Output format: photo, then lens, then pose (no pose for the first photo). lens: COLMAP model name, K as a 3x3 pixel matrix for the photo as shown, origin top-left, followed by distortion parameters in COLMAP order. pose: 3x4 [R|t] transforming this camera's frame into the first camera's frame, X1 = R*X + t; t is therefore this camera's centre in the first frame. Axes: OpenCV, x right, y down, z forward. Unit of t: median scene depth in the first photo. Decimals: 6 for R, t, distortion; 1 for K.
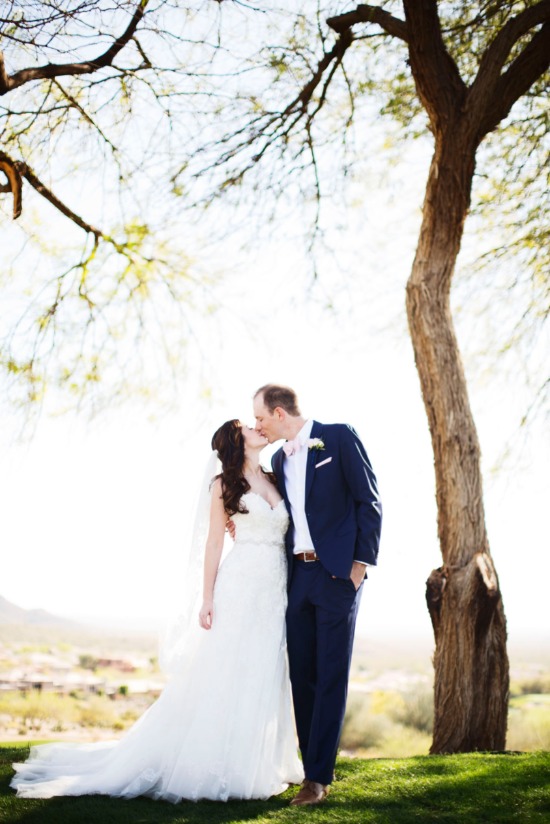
lens RADIAL K [[1210.4, 0, 275.0], [0, 1210.4, 412.0], [0, 0, 1]] dist [-0.176228, 0.486683]
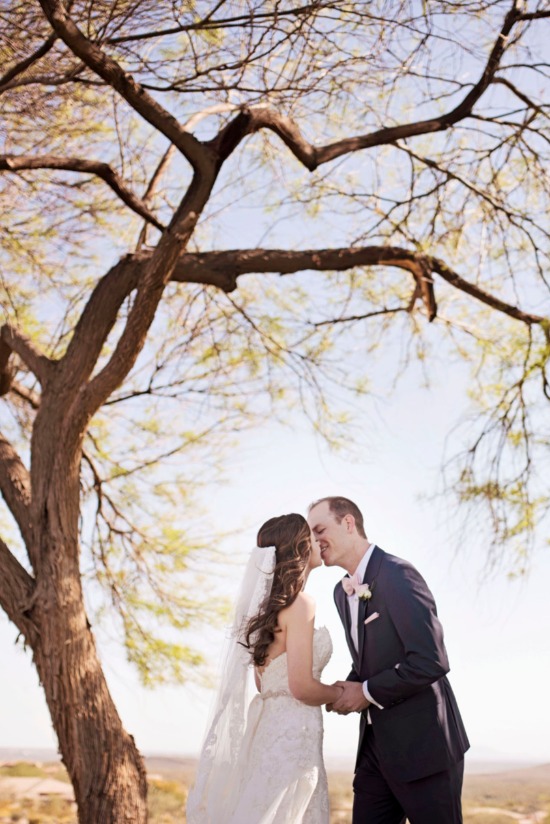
lens RADIAL K [[1210.4, 0, 275.0], [0, 1210.4, 412.0], [0, 0, 1]] dist [-0.176228, 0.486683]
pose [[0.844631, -0.146877, -0.514807, 0.197108], [0.081902, 0.985759, -0.146869, 0.036801], [0.529047, 0.081887, 0.844632, 0.307776]]
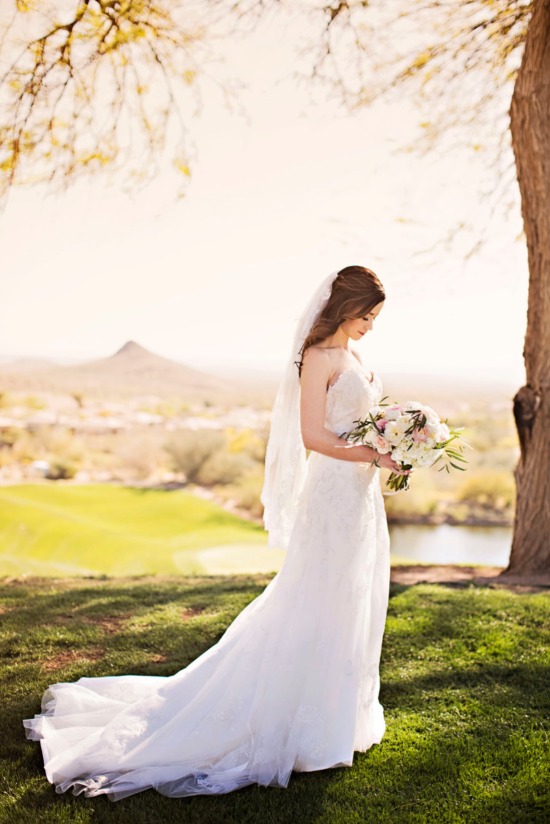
lens RADIAL K [[1210.4, 0, 275.0], [0, 1210.4, 412.0], [0, 0, 1]] dist [-0.176228, 0.486683]
pose [[0.992027, 0.002209, 0.126009, -0.200535], [-0.029257, 0.976568, 0.213209, -0.056420], [-0.122585, -0.215196, 0.968847, 0.046337]]
